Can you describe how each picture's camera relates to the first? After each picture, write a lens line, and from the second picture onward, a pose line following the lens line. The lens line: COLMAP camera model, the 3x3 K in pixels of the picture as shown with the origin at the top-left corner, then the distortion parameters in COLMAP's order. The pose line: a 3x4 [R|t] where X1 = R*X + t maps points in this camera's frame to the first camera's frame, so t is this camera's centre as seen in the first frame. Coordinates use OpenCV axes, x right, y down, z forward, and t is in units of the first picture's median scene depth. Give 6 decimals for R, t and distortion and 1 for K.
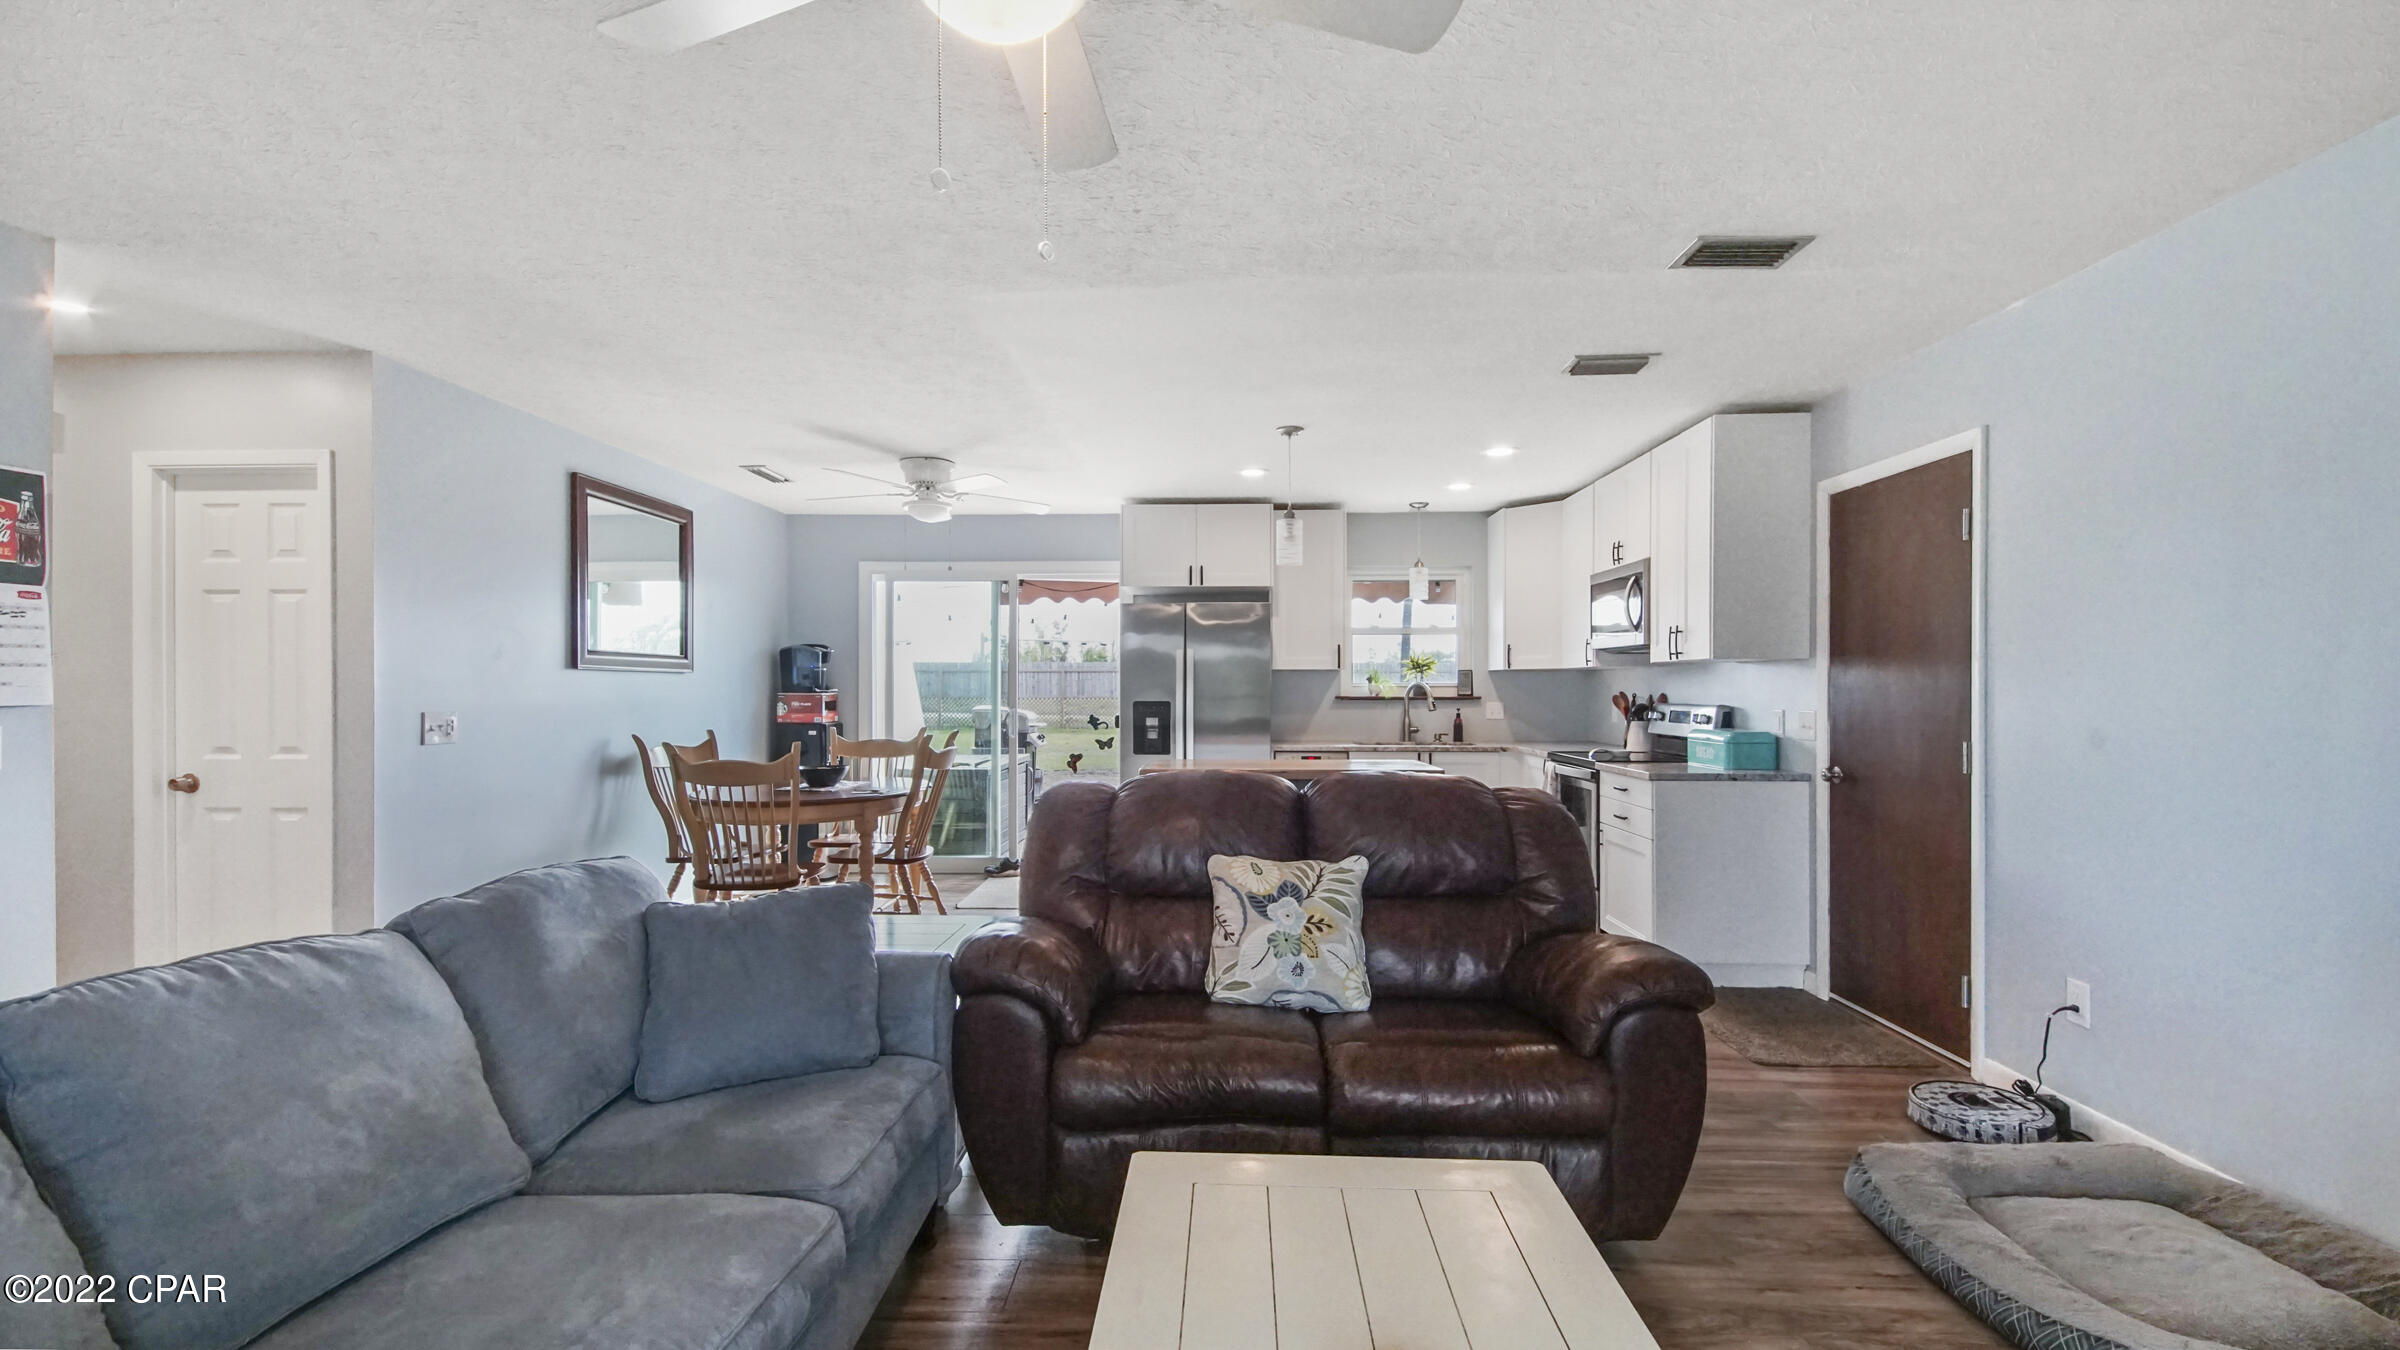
lens RADIAL K [[1054.4, 0, 1184.5], [0, 1054.4, 688.6], [0, 0, 1]] dist [0.016445, -0.009001]
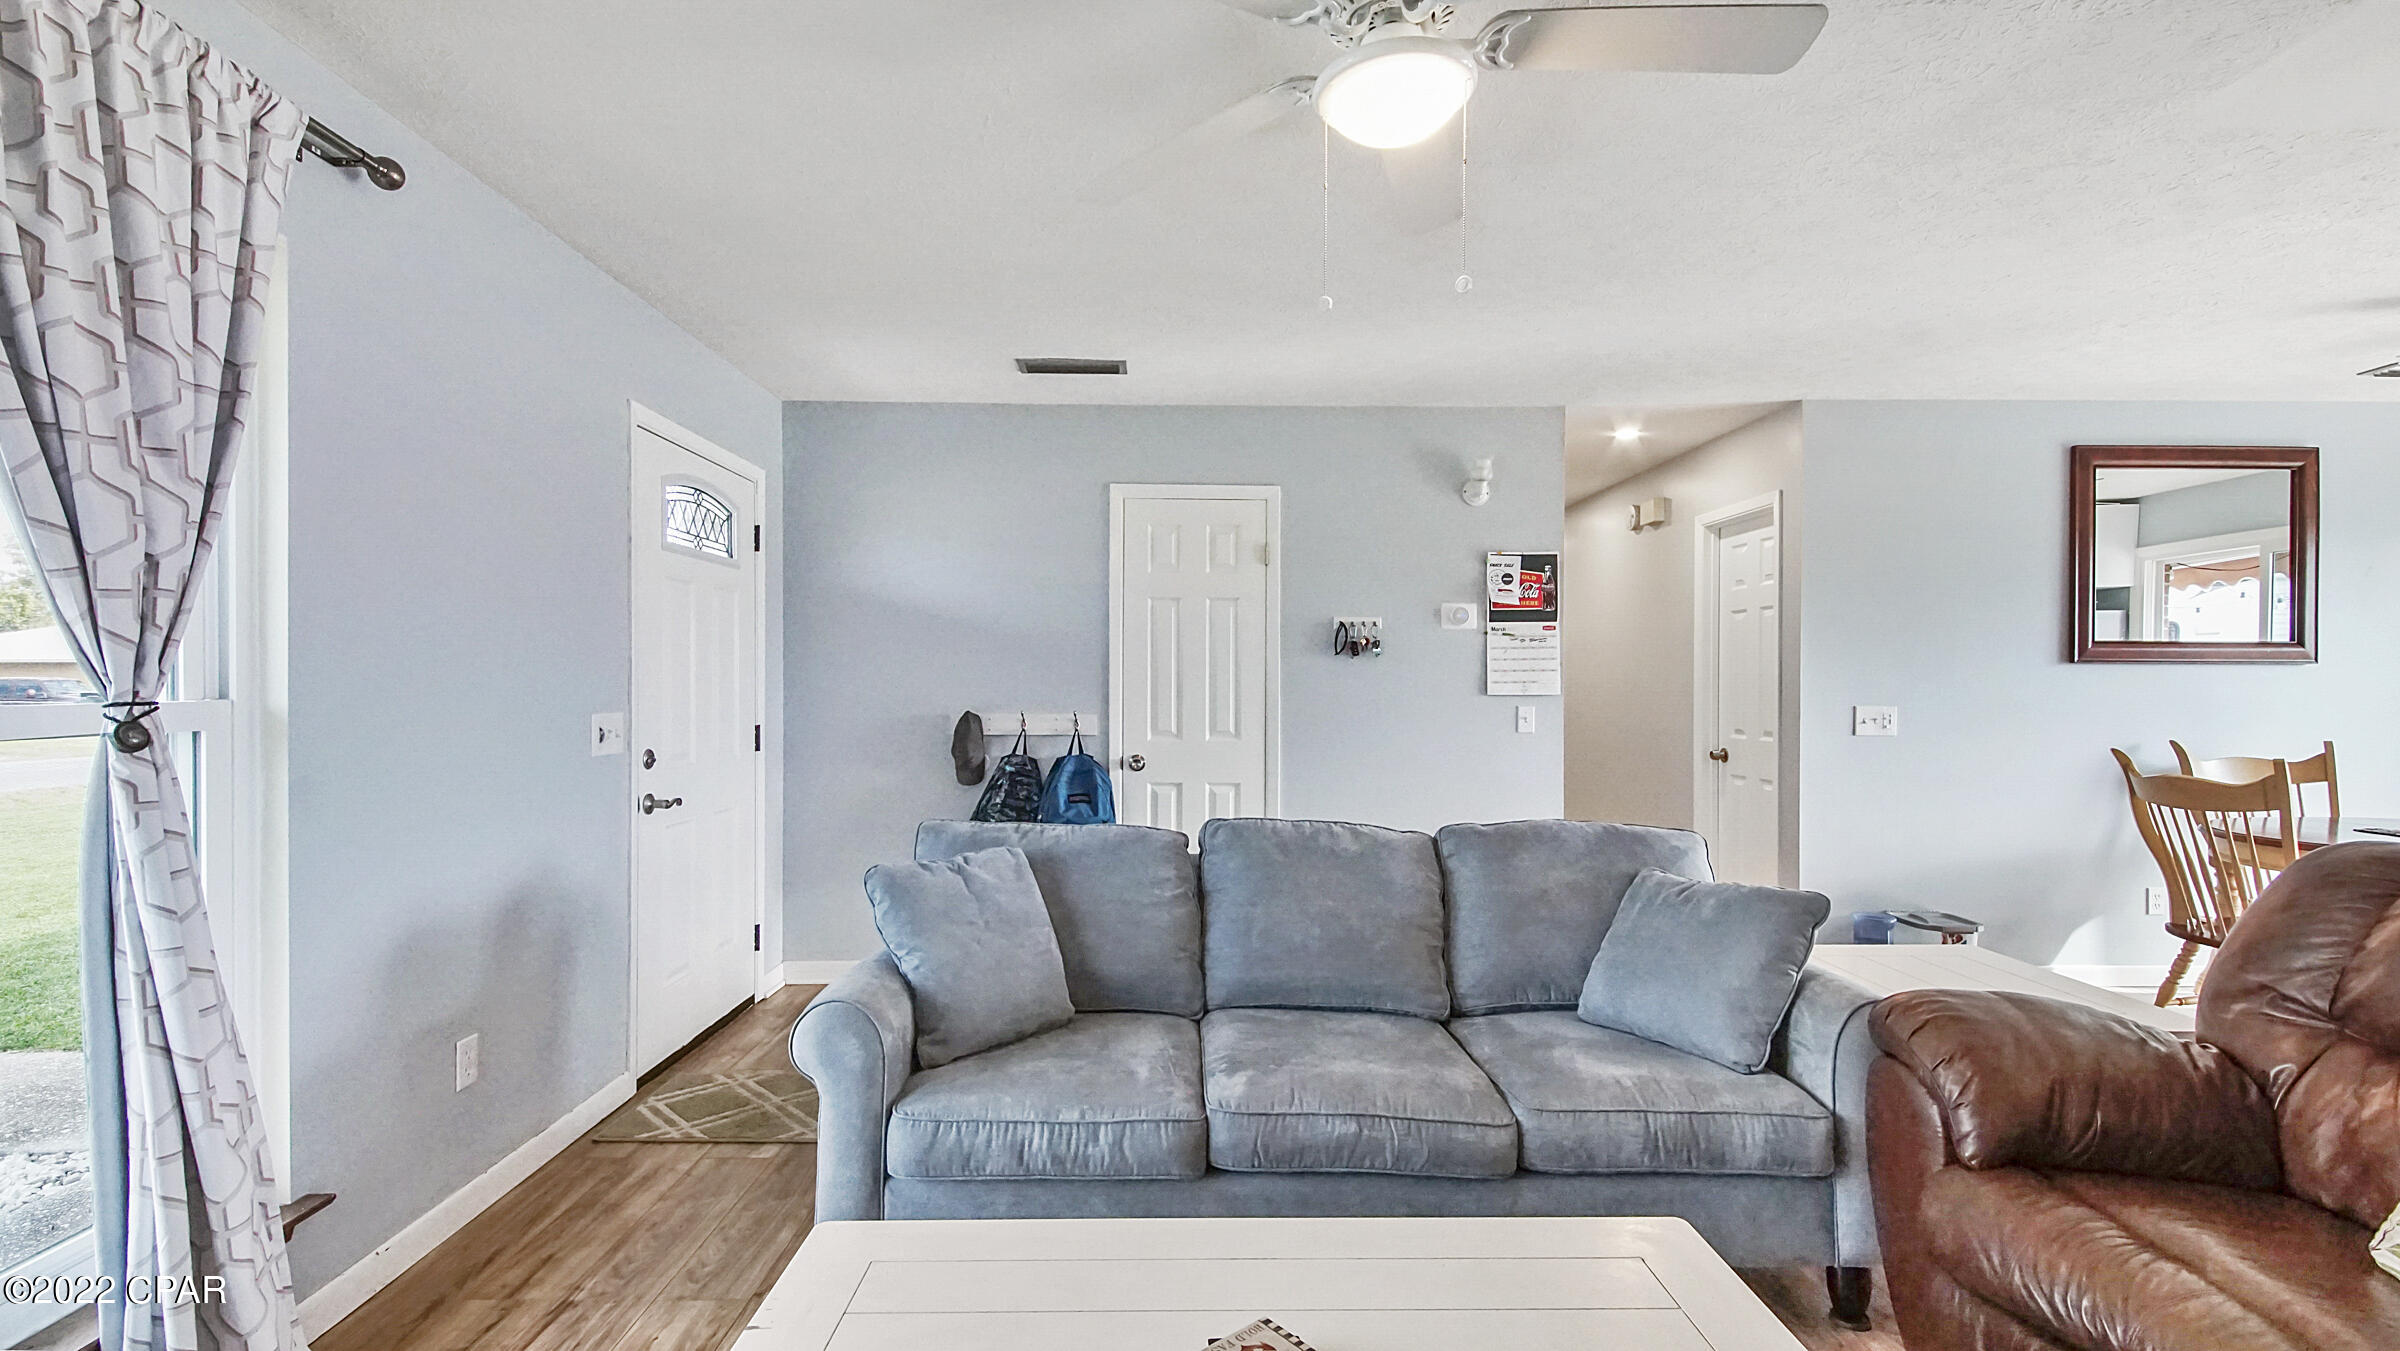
lens RADIAL K [[1054.4, 0, 1200.7], [0, 1054.4, 691.6], [0, 0, 1]] dist [0.016445, -0.009001]
pose [[0.061583, 0.005619, -0.998086, 0.296296], [-0.001325, 0.999984, 0.005548, 0.001353], [0.998101, 0.000981, 0.061590, 0.205025]]
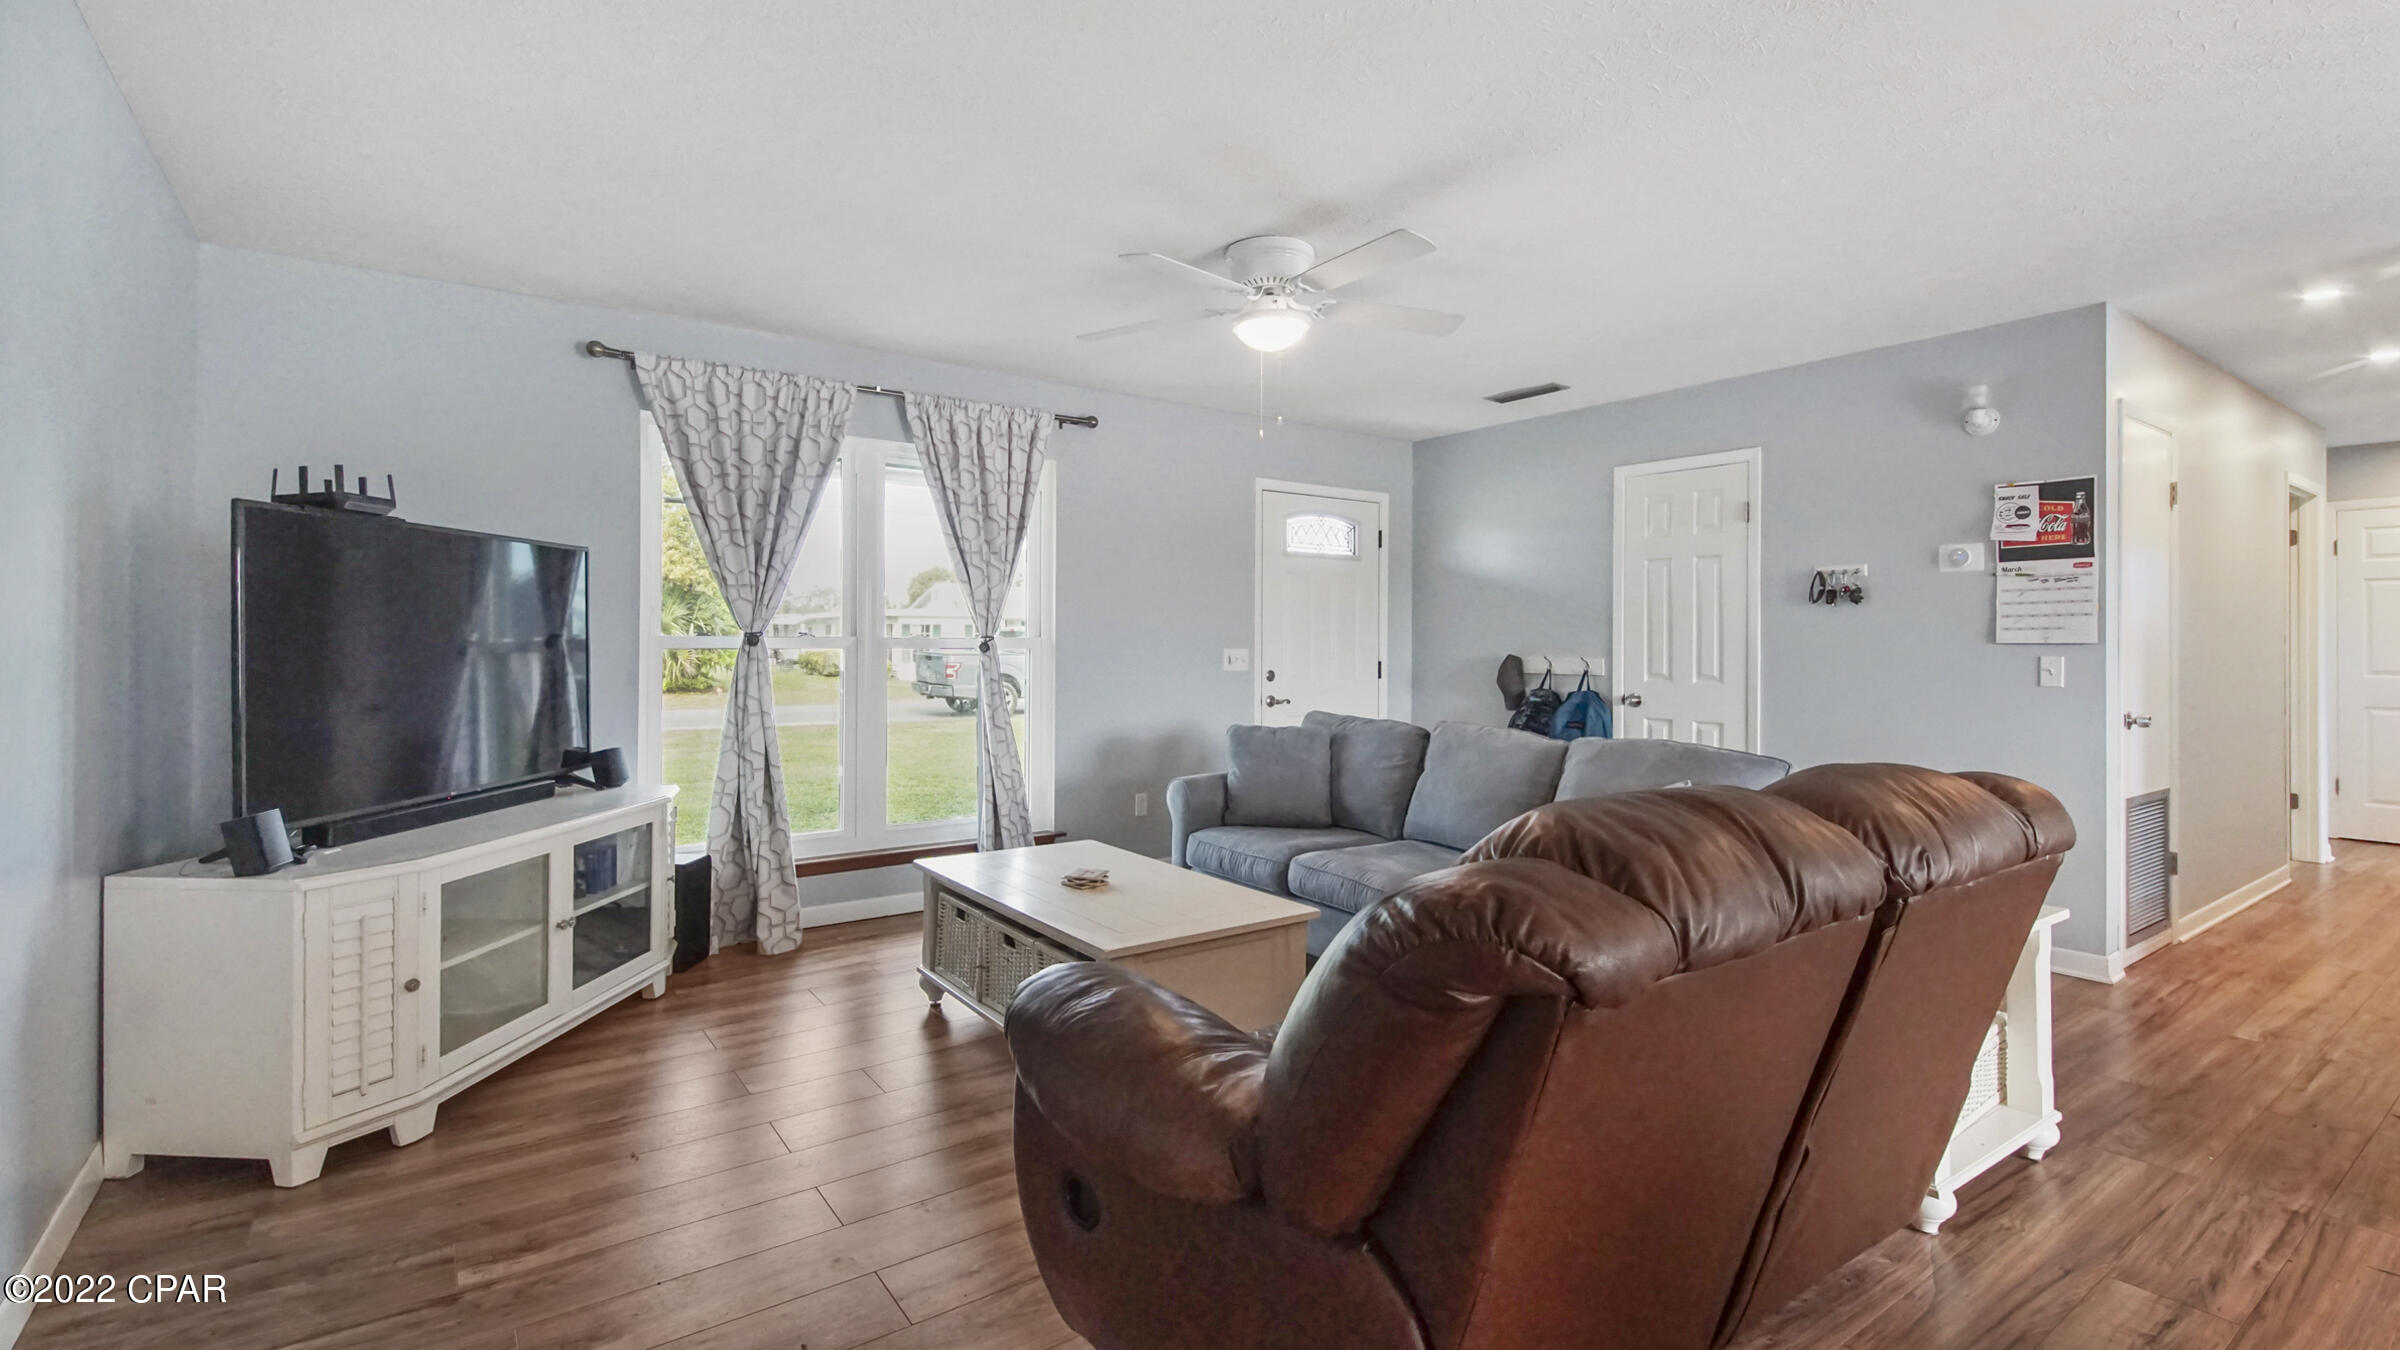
lens RADIAL K [[1054.4, 0, 1183.5], [0, 1054.4, 640.5], [0, 0, 1]] dist [0.016445, -0.009001]
pose [[-0.791658, -0.004568, -0.610948, 0.409716], [-0.004653, 0.999988, -0.001448, 0.011216], [0.610947, 0.001696, -0.791670, 0.793528]]
